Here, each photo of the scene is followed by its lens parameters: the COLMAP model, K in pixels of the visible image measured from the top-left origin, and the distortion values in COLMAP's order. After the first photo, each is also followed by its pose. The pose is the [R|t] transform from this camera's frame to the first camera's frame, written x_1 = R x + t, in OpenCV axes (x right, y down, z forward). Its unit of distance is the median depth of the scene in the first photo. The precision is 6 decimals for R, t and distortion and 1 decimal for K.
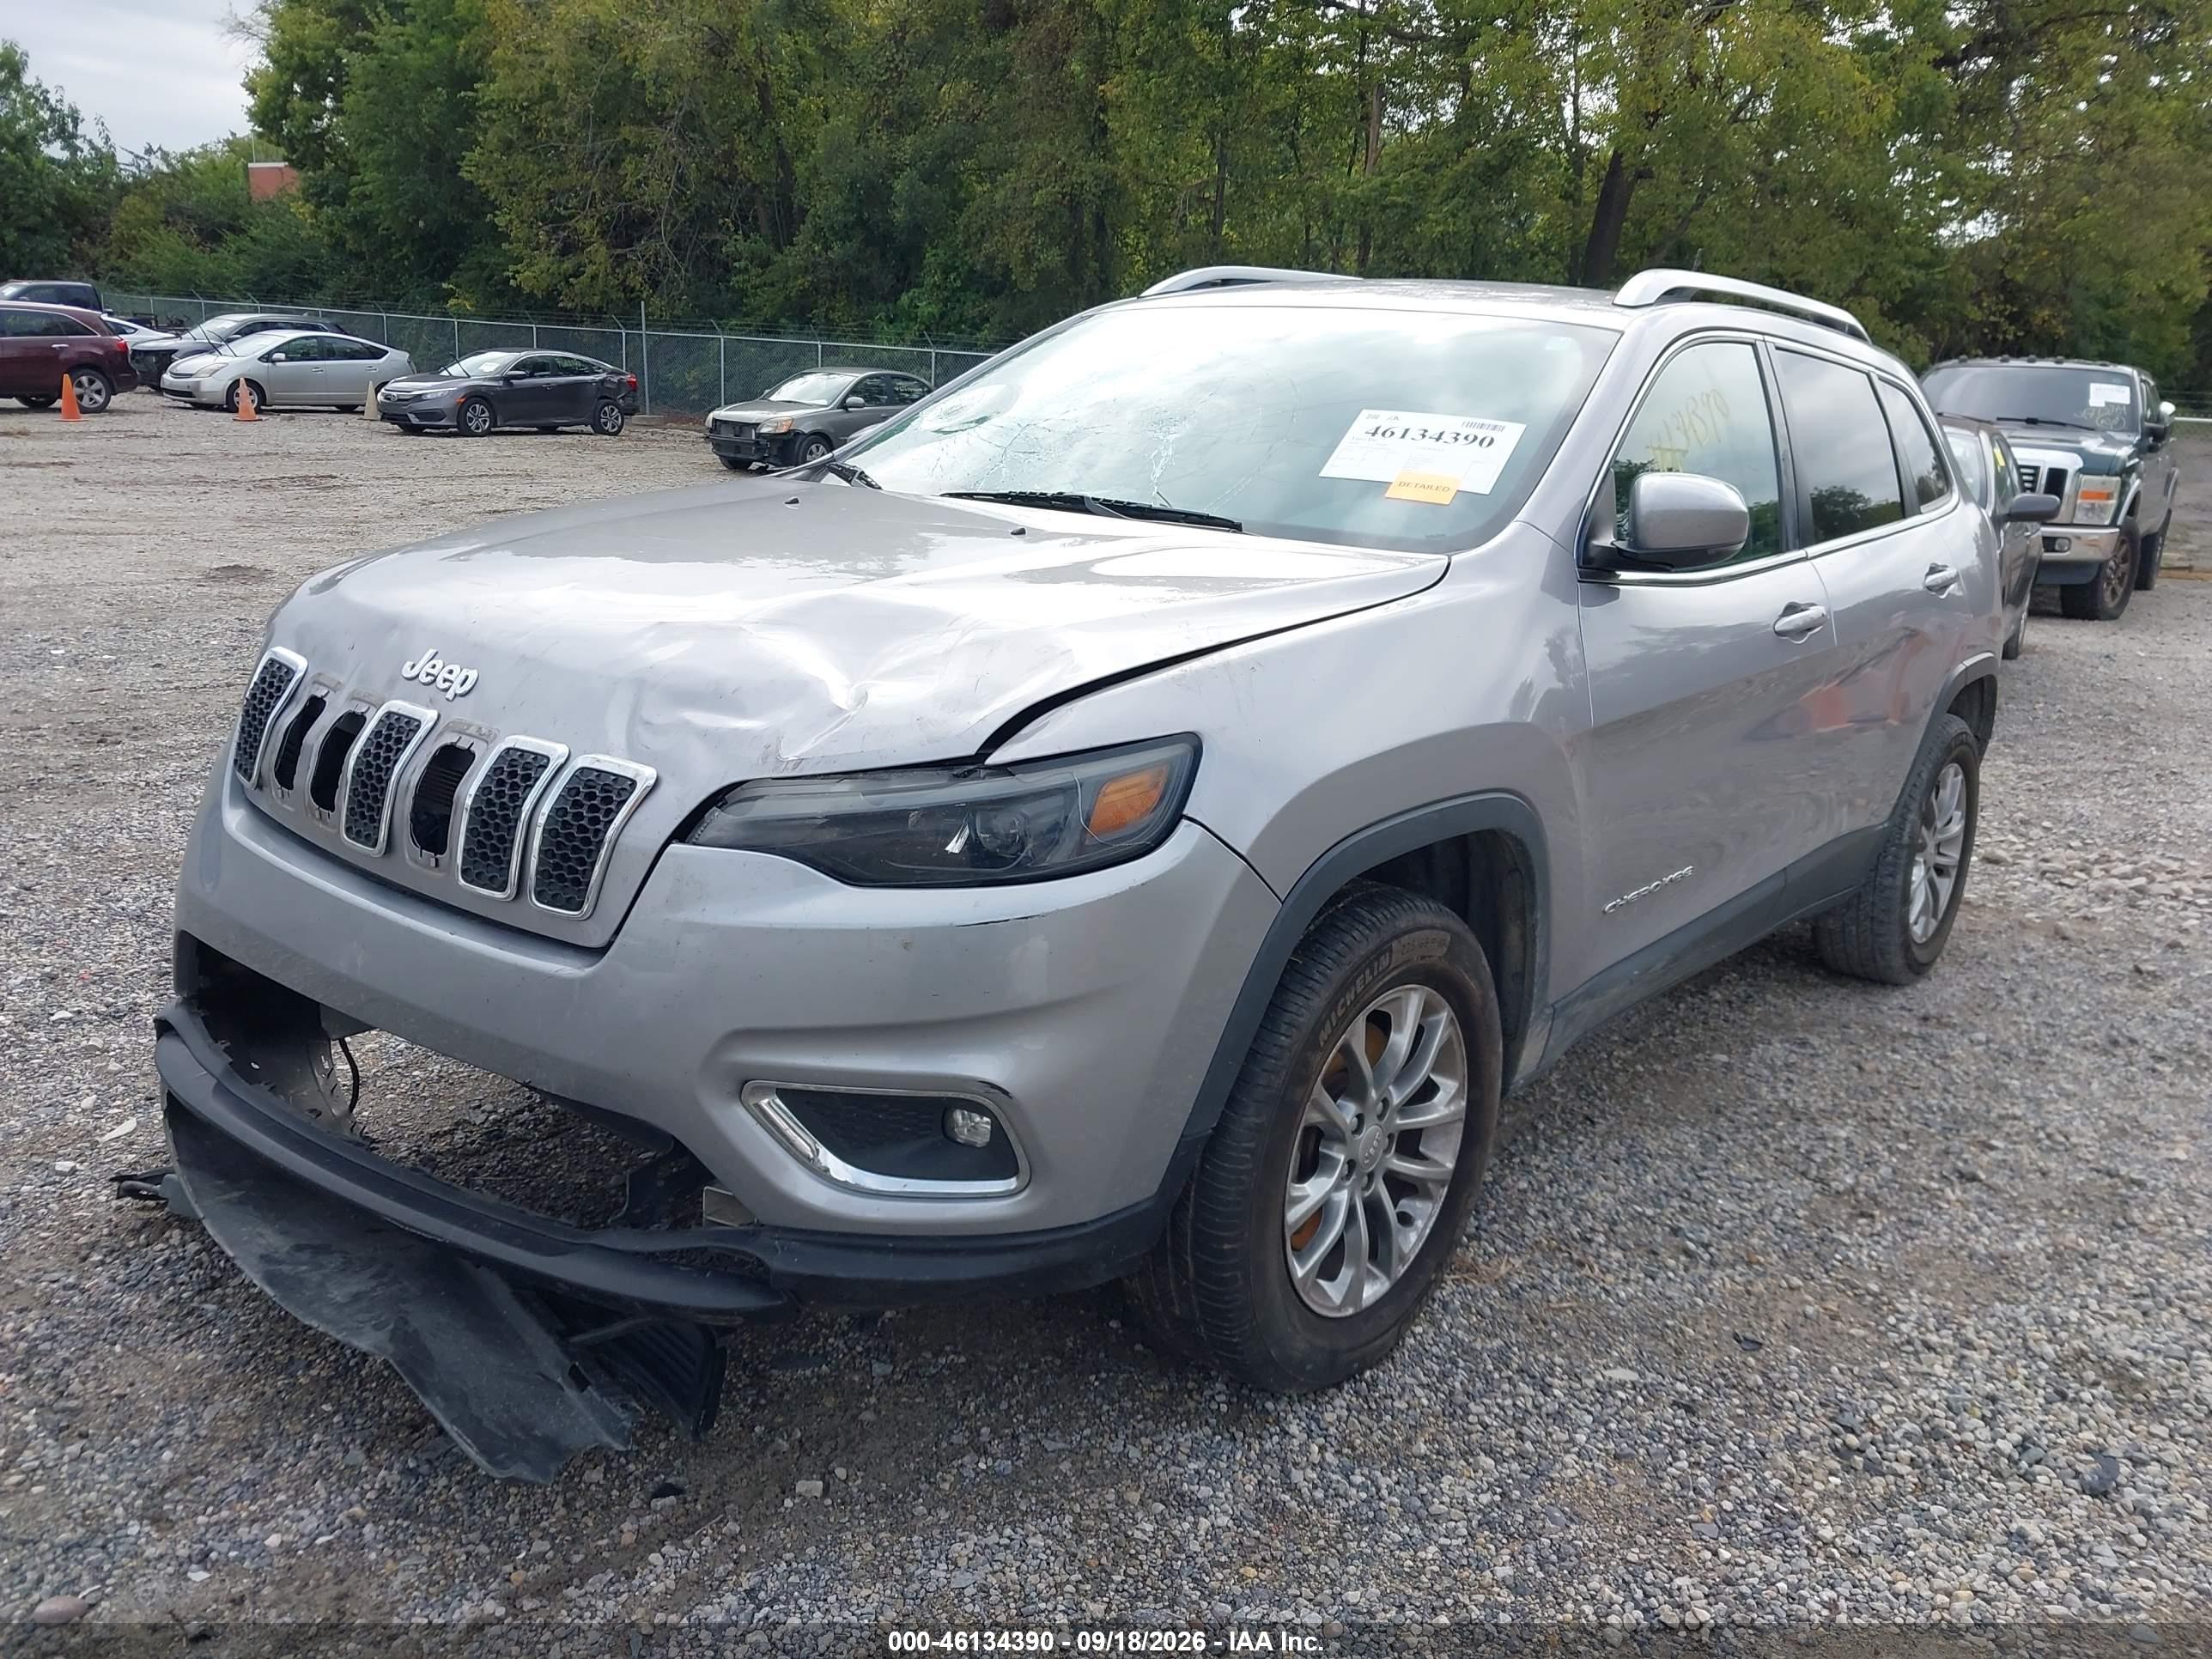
lens RADIAL K [[1962.3, 0, 1168.8], [0, 1962.3, 855.9], [0, 0, 1]] dist [-0.007258, -0.012224]
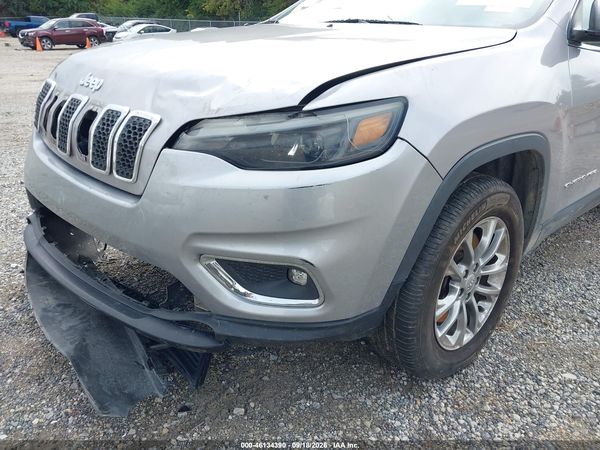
lens RADIAL K [[532.3, 0, 317.0], [0, 532.3, 232.2], [0, 0, 1]] dist [-0.007258, -0.012224]
pose [[0.991955, 0.024536, -0.124193, -0.004381], [-0.010458, 0.993567, 0.112759, 0.015136], [0.126160, -0.110553, 0.985830, 0.352485]]
